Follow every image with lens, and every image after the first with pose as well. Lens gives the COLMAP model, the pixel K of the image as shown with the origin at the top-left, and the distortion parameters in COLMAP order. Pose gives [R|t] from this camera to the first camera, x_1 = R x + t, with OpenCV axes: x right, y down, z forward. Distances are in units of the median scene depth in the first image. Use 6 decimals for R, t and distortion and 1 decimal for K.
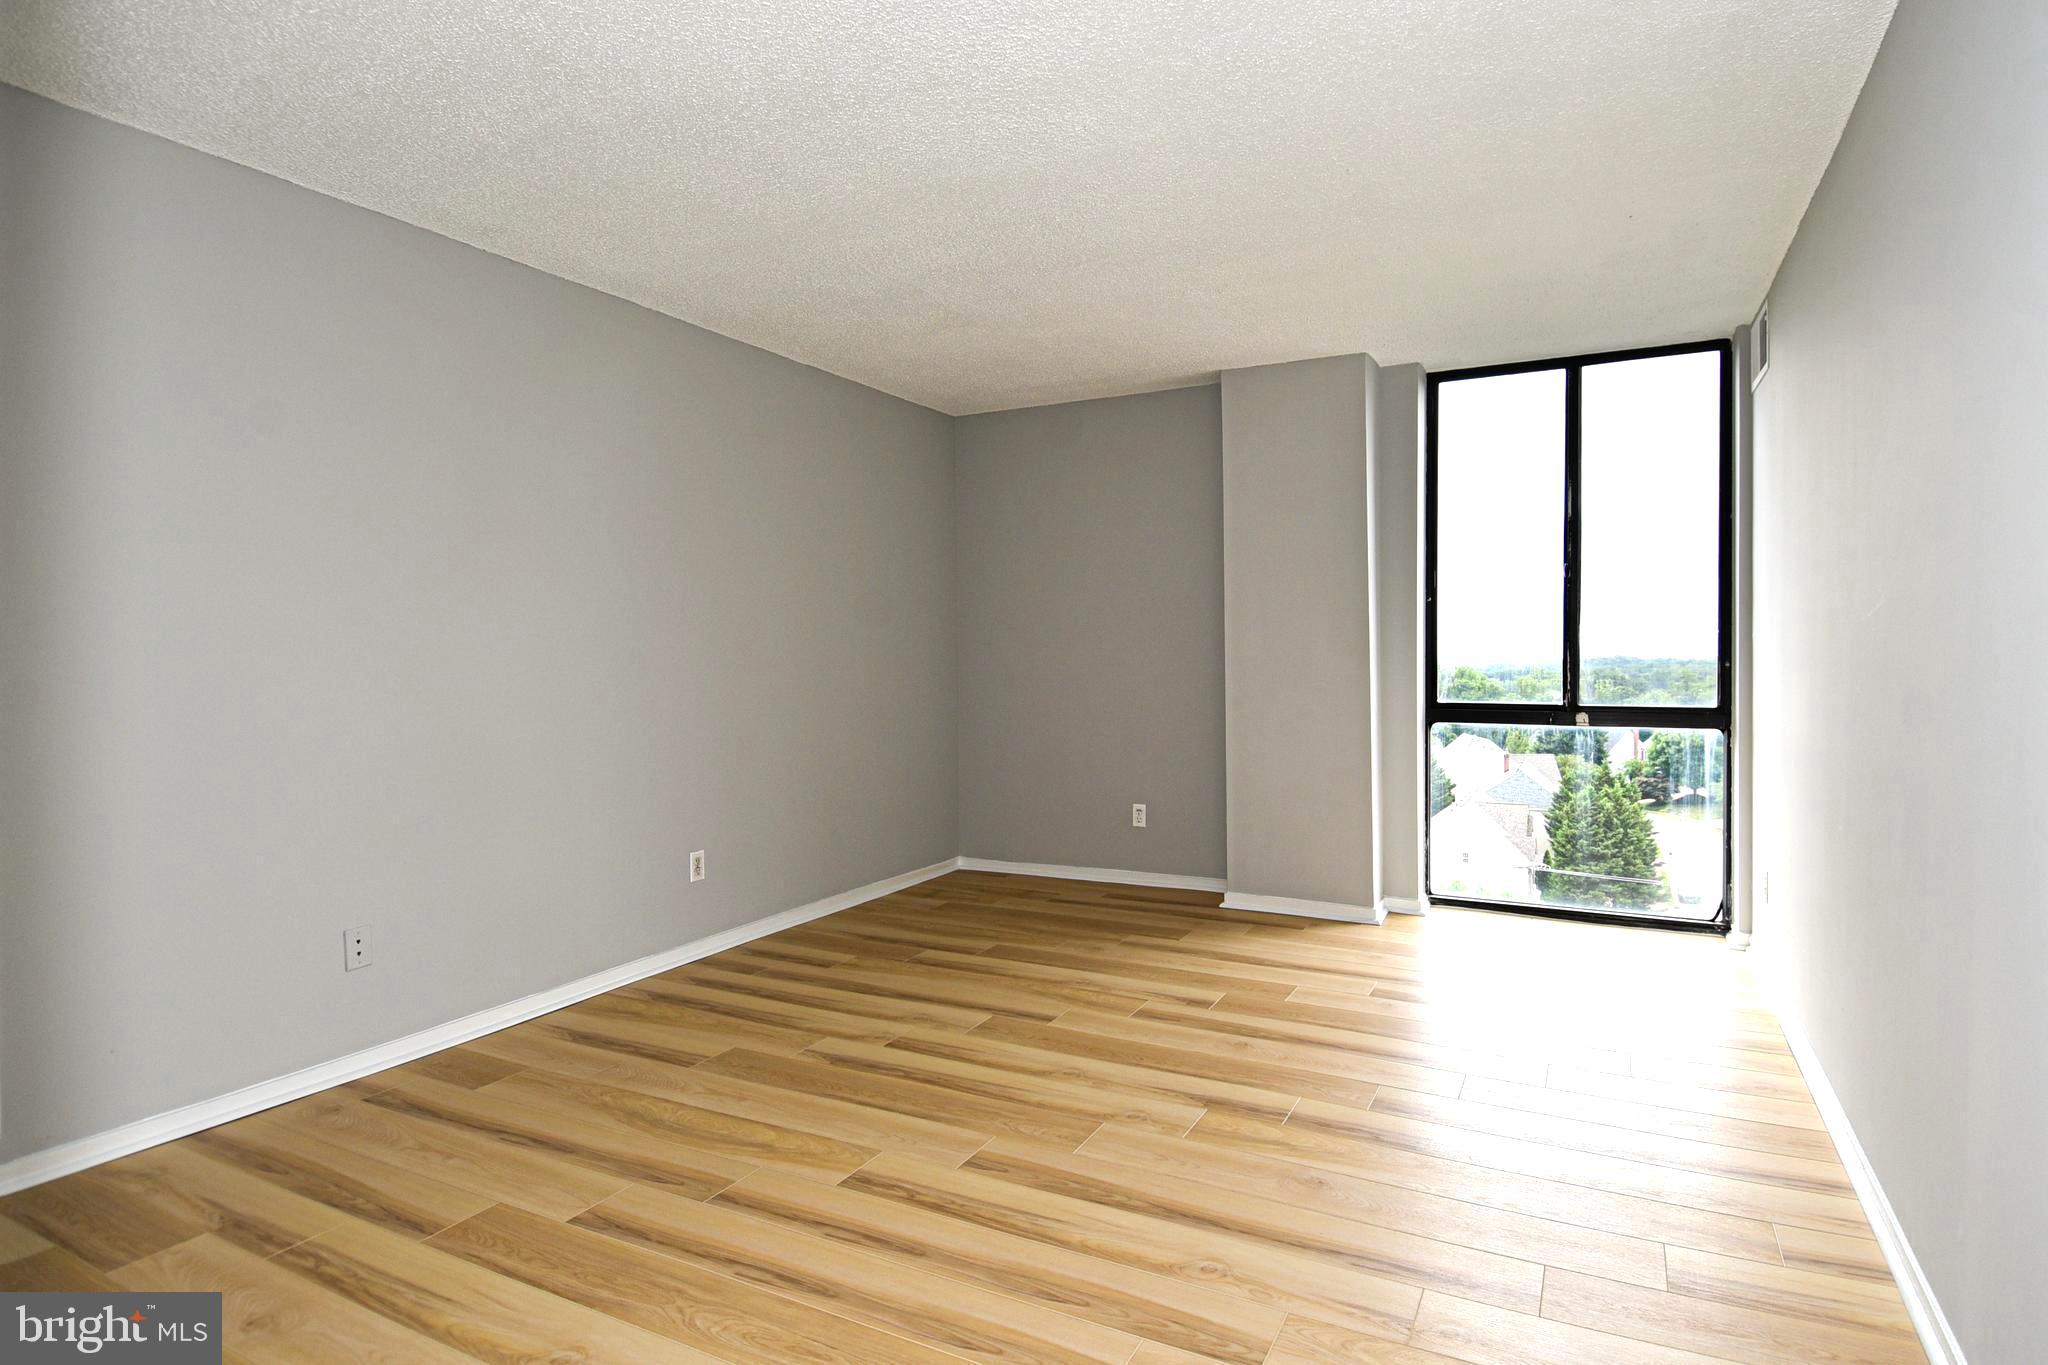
lens RADIAL K [[1057.8, 0, 1016.5], [0, 1057.8, 627.3], [0, 0, 1]] dist [0.052548, -0.036932]
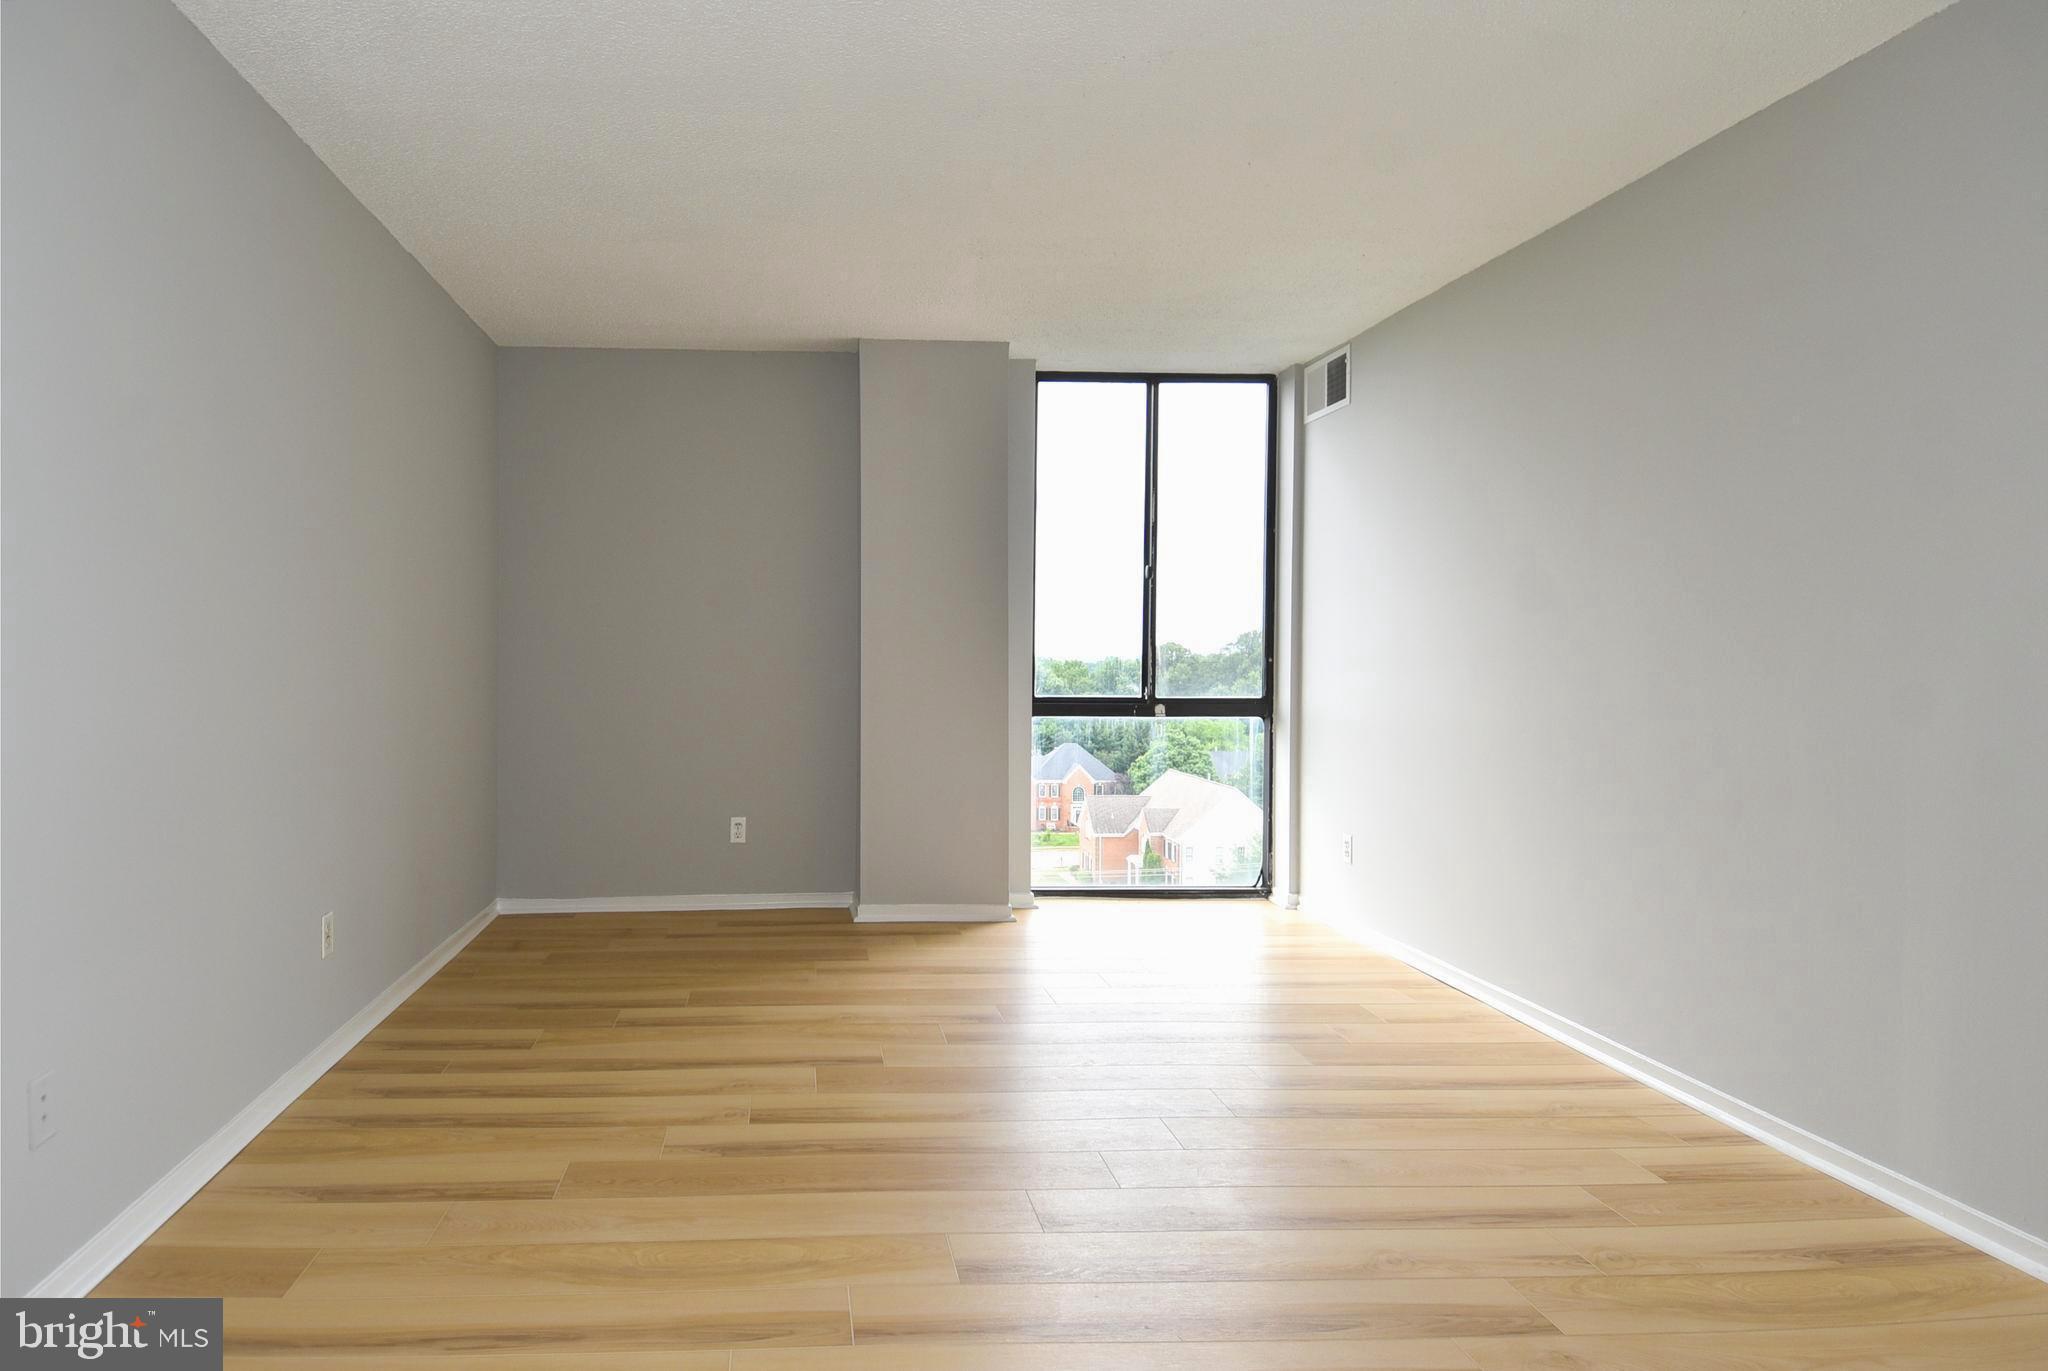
lens RADIAL K [[1180.0, 0, 806.1], [0, 1180.0, 628.9], [0, 0, 1]] dist [0.048751, -0.038484]
pose [[0.872303, 0.018452, 0.488618, -0.379969], [-0.019720, 0.999802, -0.002553, 0.014211], [-0.488568, -0.007409, 0.872494, 0.139955]]
